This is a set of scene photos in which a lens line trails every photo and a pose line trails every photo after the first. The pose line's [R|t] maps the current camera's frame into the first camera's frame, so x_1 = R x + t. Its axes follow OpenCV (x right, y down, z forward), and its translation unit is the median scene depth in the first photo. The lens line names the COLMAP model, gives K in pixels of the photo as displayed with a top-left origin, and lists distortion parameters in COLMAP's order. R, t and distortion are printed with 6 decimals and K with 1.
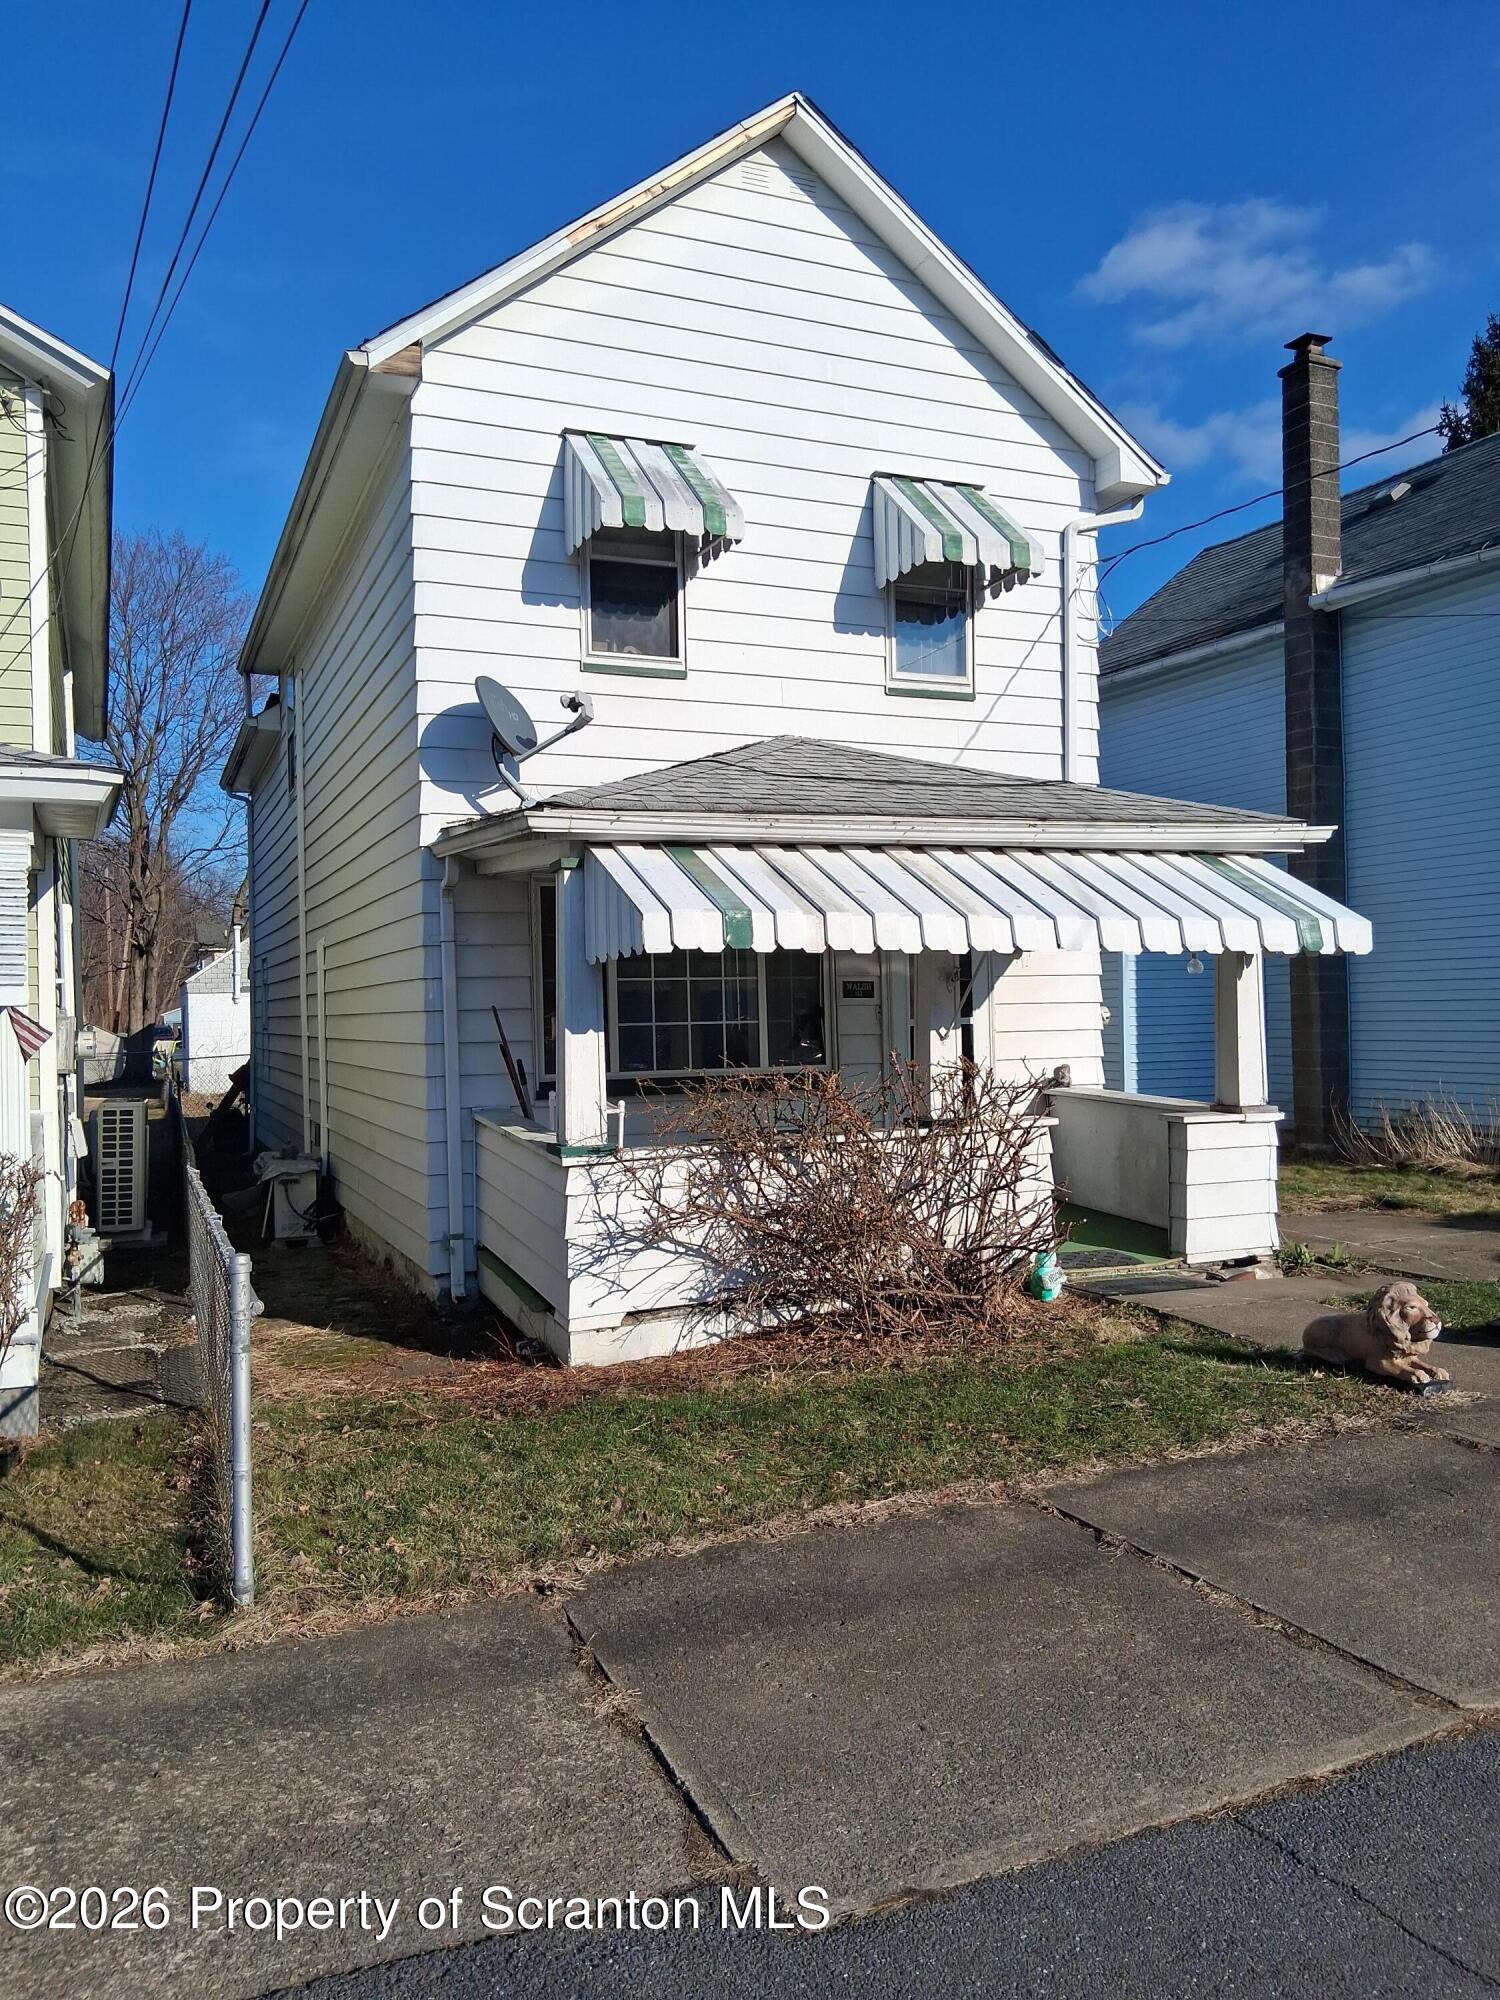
lens RADIAL K [[1513.8, 0, 750.0], [0, 1513.8, 1000.0], [0, 0, 1]] dist [0.130212, -0.239089]
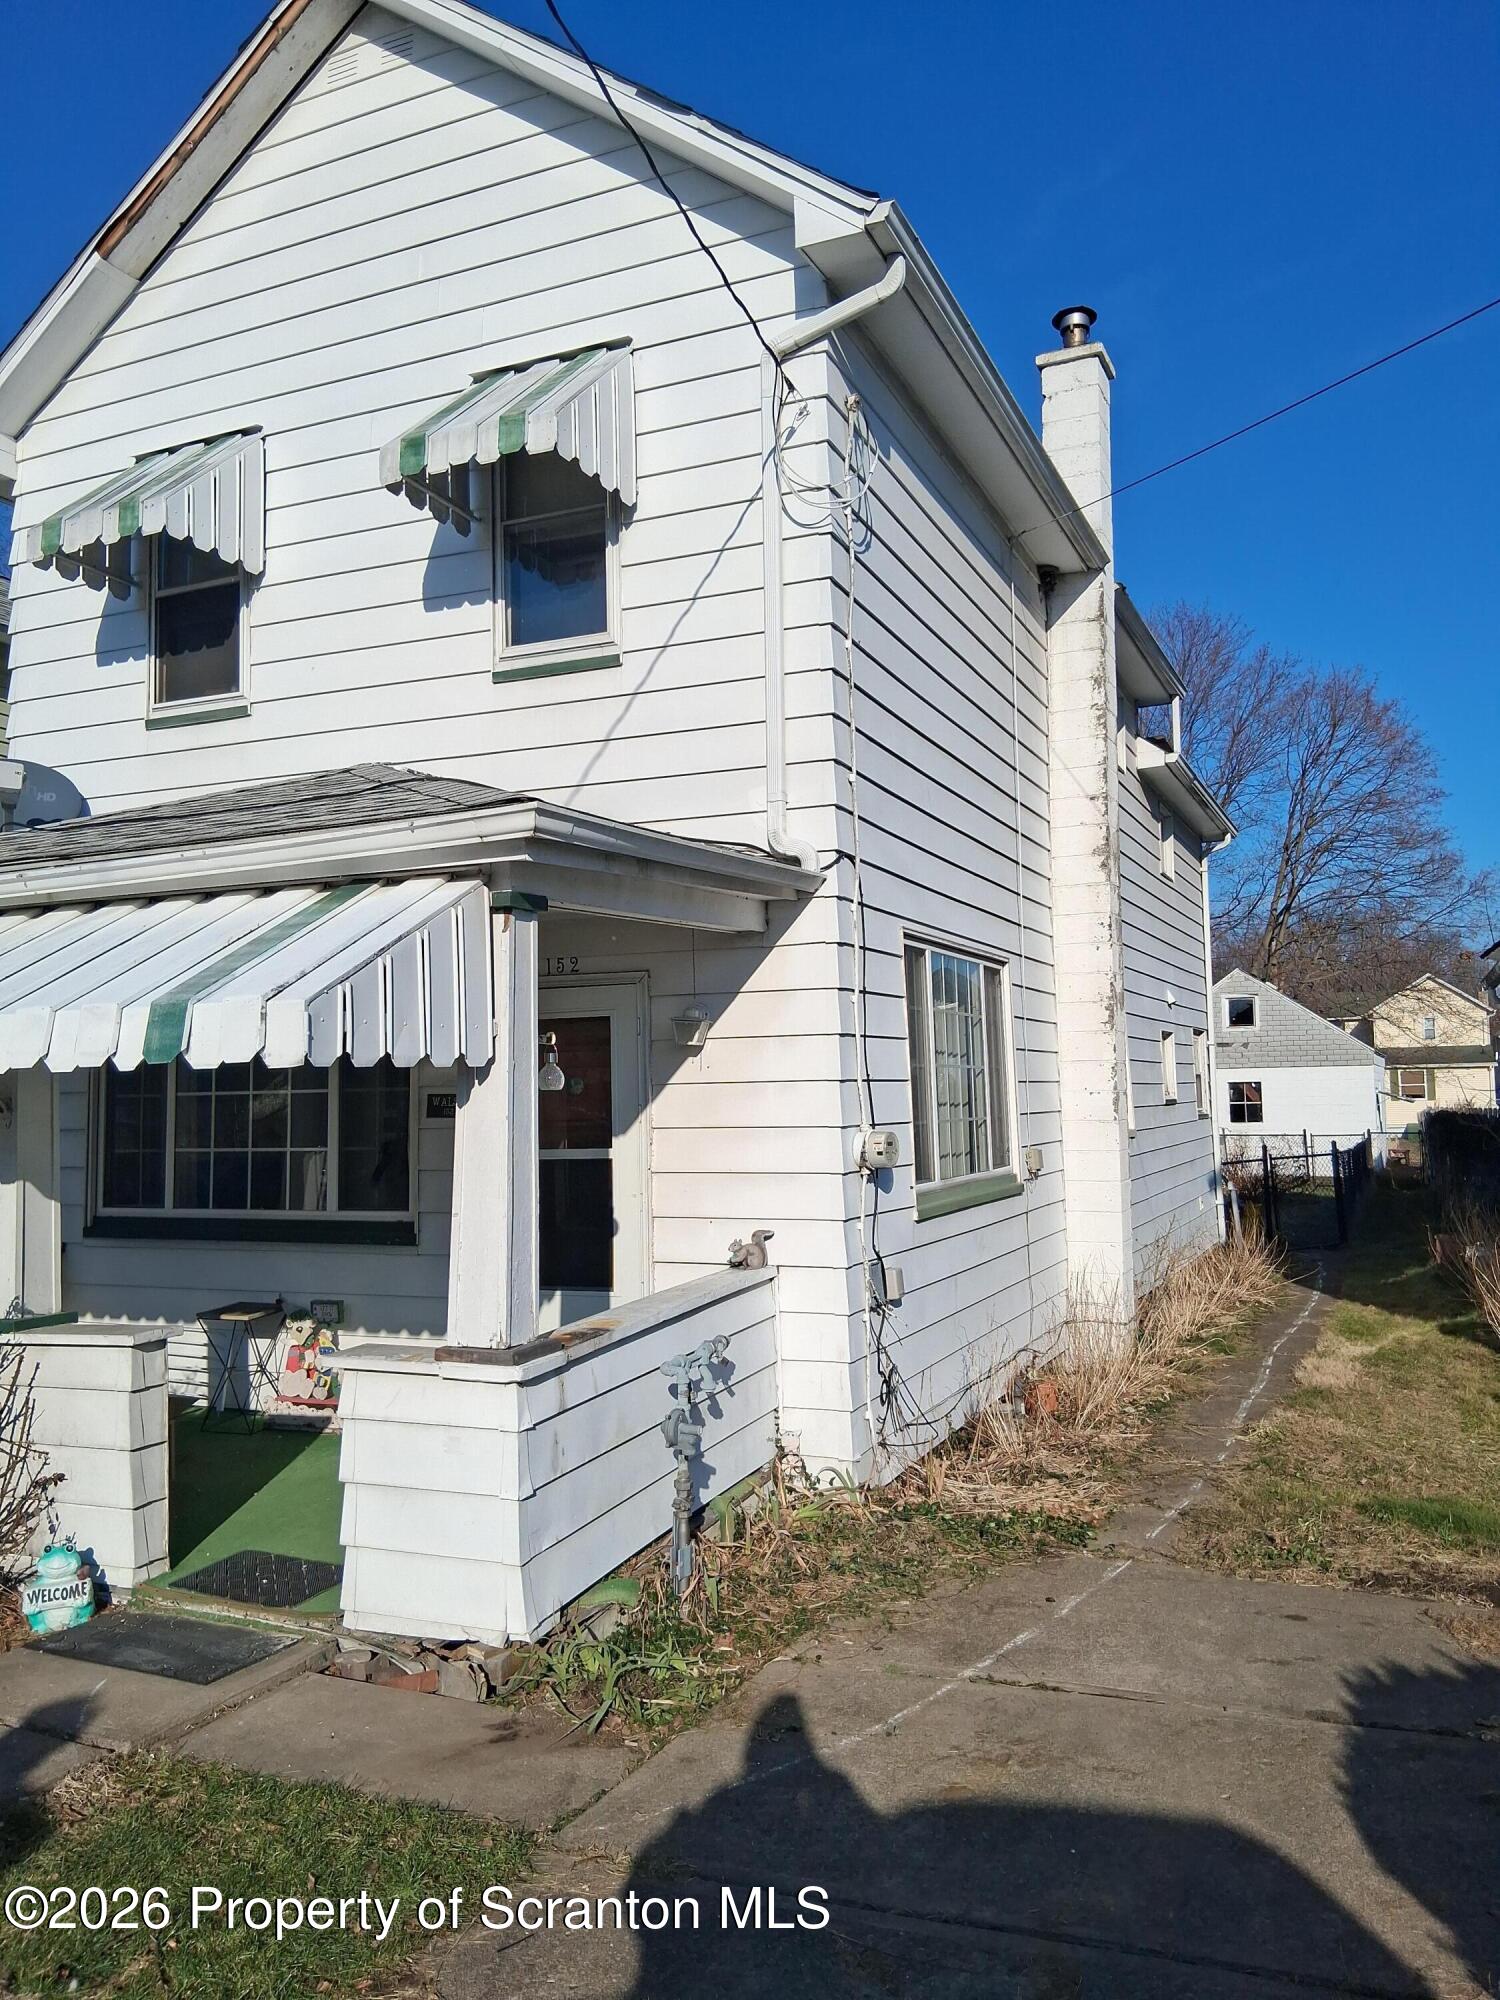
lens RADIAL K [[1508.6, 0, 745.5], [0, 1508.6, 992.8], [0, 0, 1]] dist [0.127416, -0.227956]
pose [[0.678489, -0.040082, -0.733516, 0.672528], [0.007357, 0.998831, -0.047774, -0.024097], [0.734574, 0.027018, 0.677991, 0.613174]]
